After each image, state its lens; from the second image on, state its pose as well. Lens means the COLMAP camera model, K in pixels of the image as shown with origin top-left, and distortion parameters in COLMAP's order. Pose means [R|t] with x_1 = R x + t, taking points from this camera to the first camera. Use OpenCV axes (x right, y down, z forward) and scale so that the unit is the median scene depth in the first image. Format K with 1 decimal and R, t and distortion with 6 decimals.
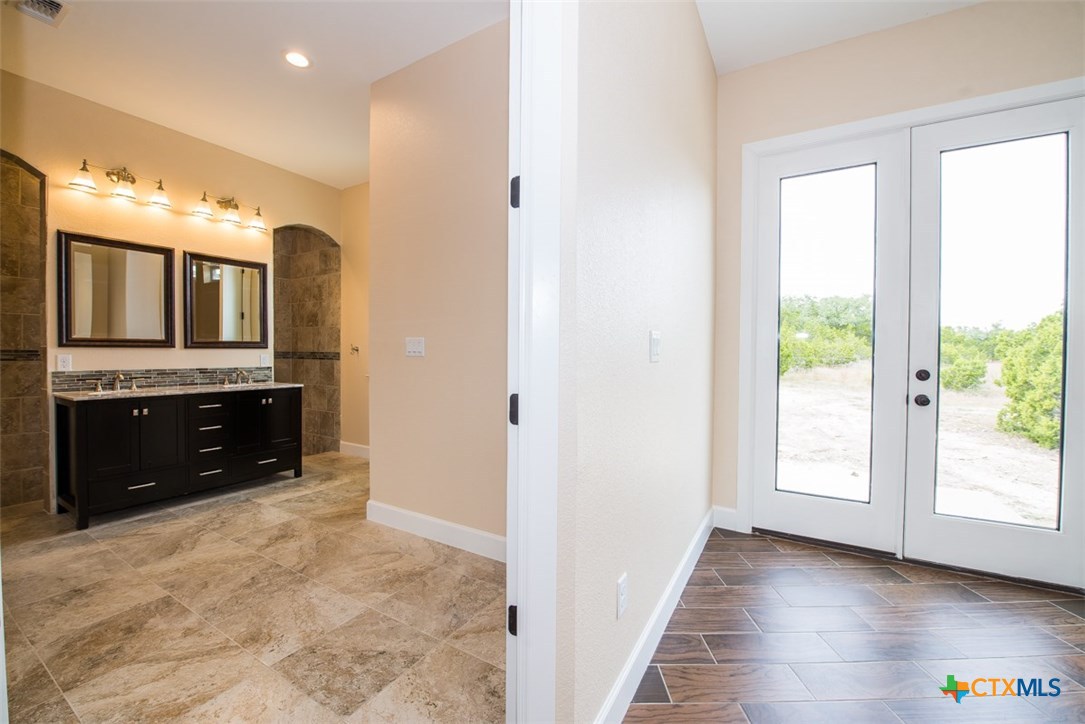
lens RADIAL K [[432.1, 0, 544.7], [0, 432.1, 360.5], [0, 0, 1]] dist [-0.015344, -0.001945]
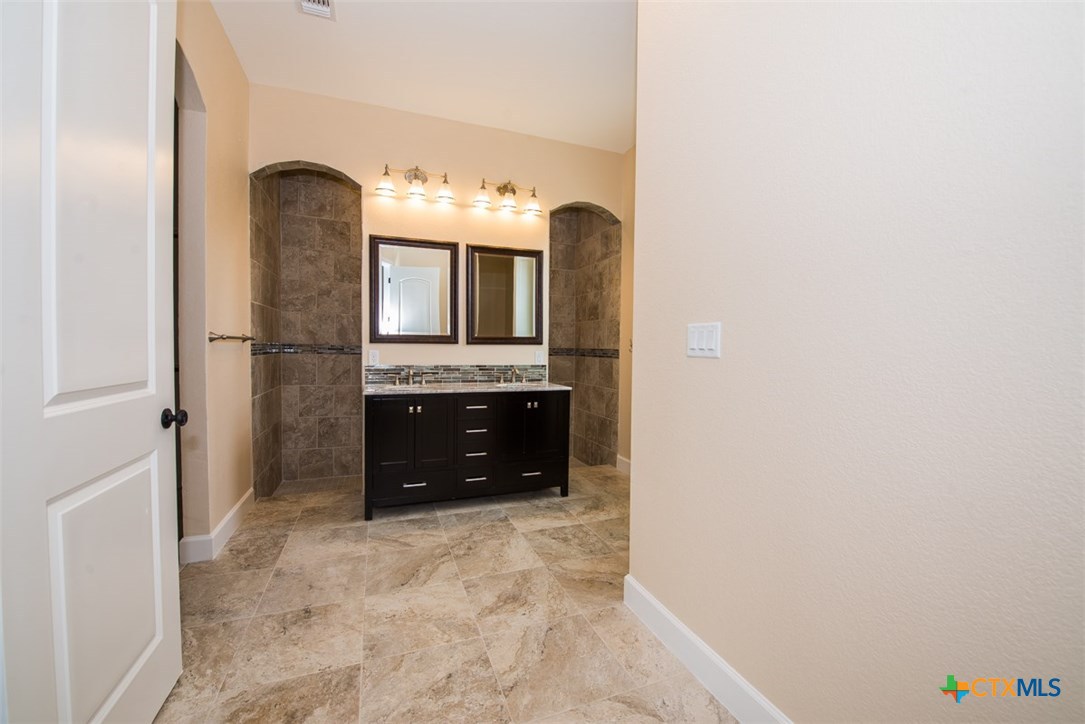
lens RADIAL K [[432.1, 0, 544.7], [0, 432.1, 360.5], [0, 0, 1]] dist [-0.015344, -0.001945]
pose [[0.784034, 0.021400, -0.620348, -0.088679], [-0.017957, 0.999769, 0.011794, -0.006219], [0.620458, 0.001892, 0.784238, 0.335278]]
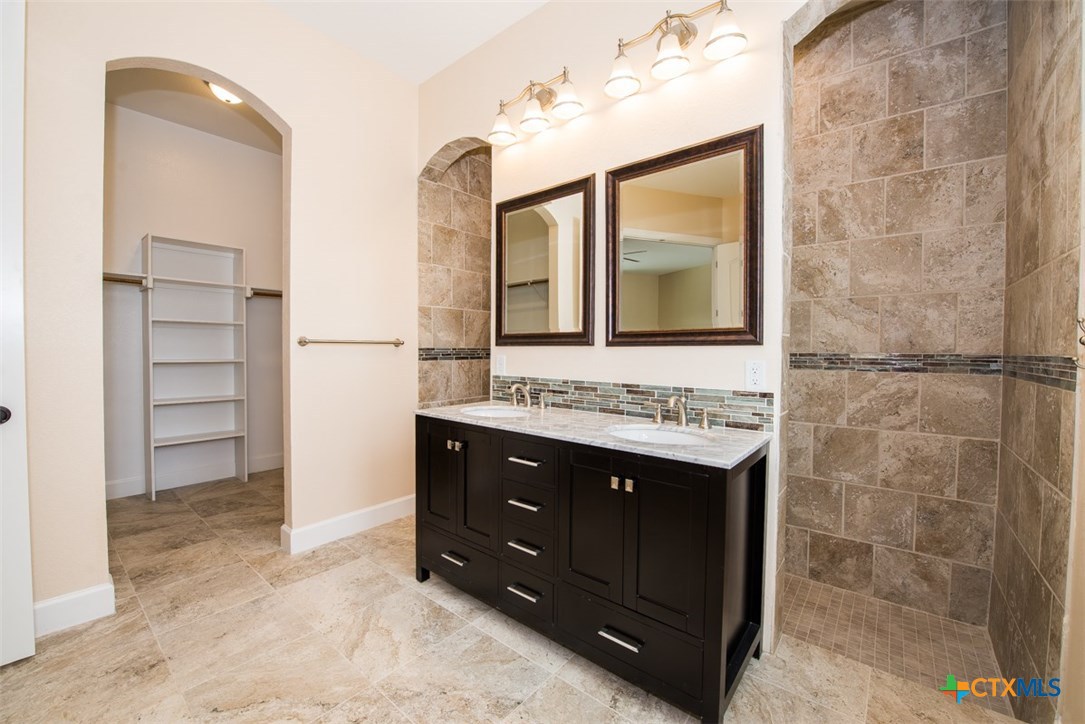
lens RADIAL K [[432.1, 0, 544.7], [0, 432.1, 360.5], [0, 0, 1]] dist [-0.015344, -0.001945]
pose [[-0.150534, 0.015588, -0.988482, -0.270791], [-0.028347, 0.999397, 0.020077, -0.018762], [0.988198, 0.031042, -0.150002, 1.004320]]
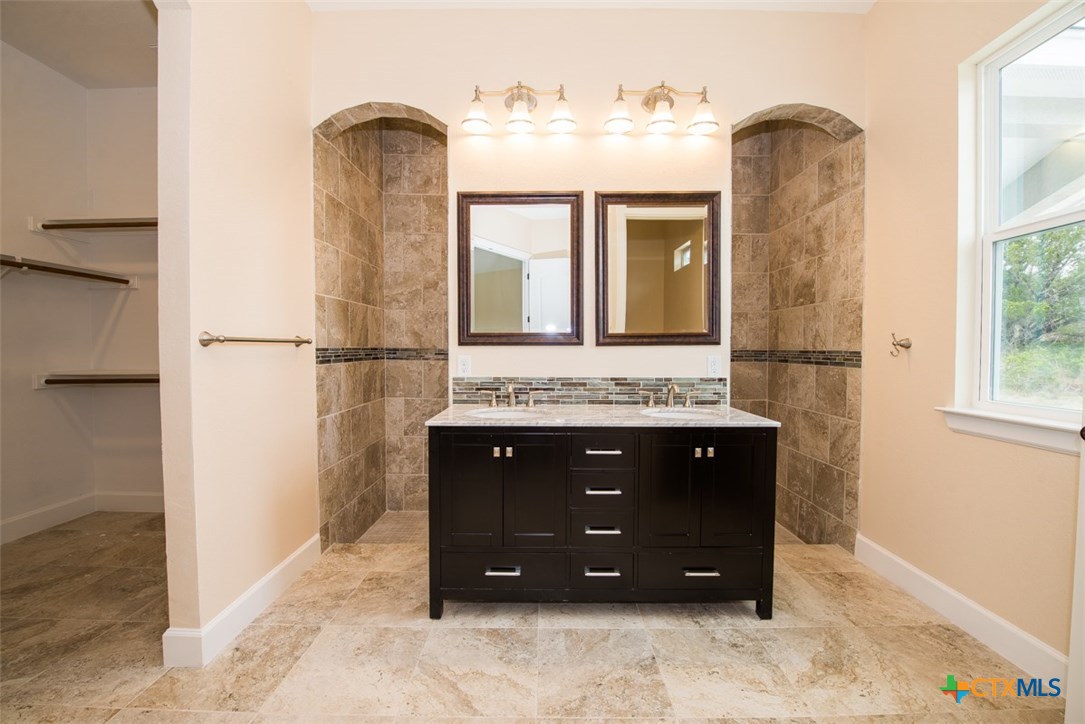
lens RADIAL K [[432.1, 0, 544.7], [0, 432.1, 360.5], [0, 0, 1]] dist [-0.015344, -0.001945]
pose [[0.506815, 0.016410, -0.861899, -0.324484], [-0.013723, 0.999846, 0.010967, -0.012445], [0.861946, 0.006270, 0.506962, 0.605593]]
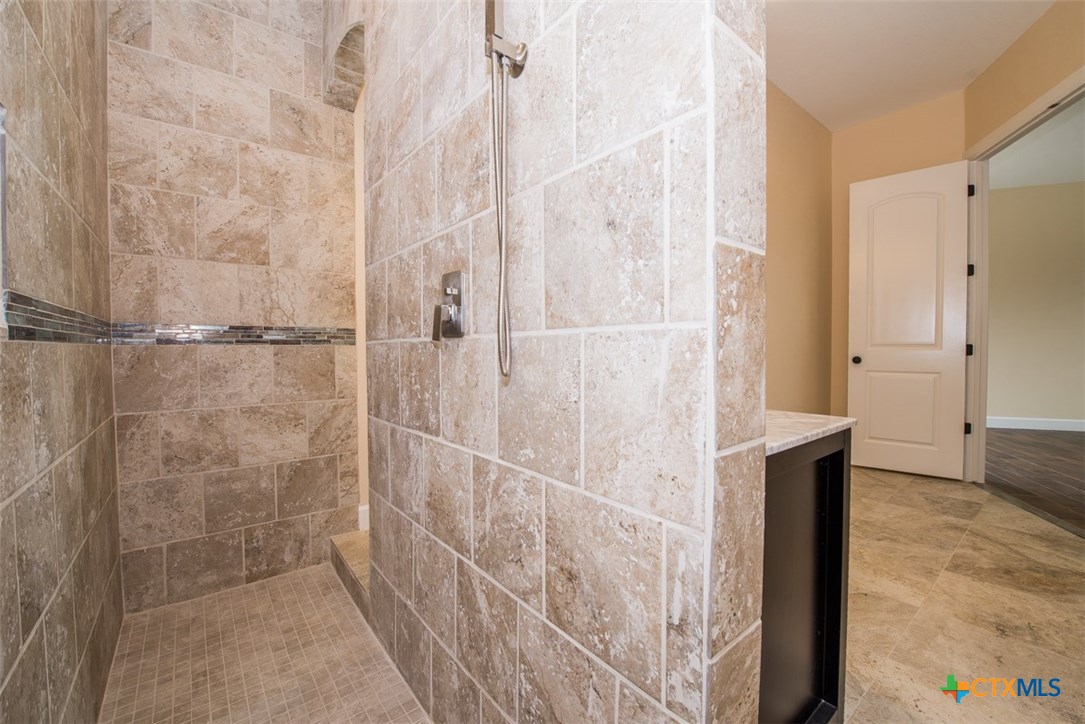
lens RADIAL K [[440.7, 0, 542.5], [0, 440.7, 362.0], [0, 0, 1]] dist [-0.006991, -0.006145]
pose [[0.354116, -0.036424, 0.934492, -1.182443], [0.026735, 0.999227, 0.028817, 0.013672], [-0.934819, 0.014779, 0.354816, 0.835447]]
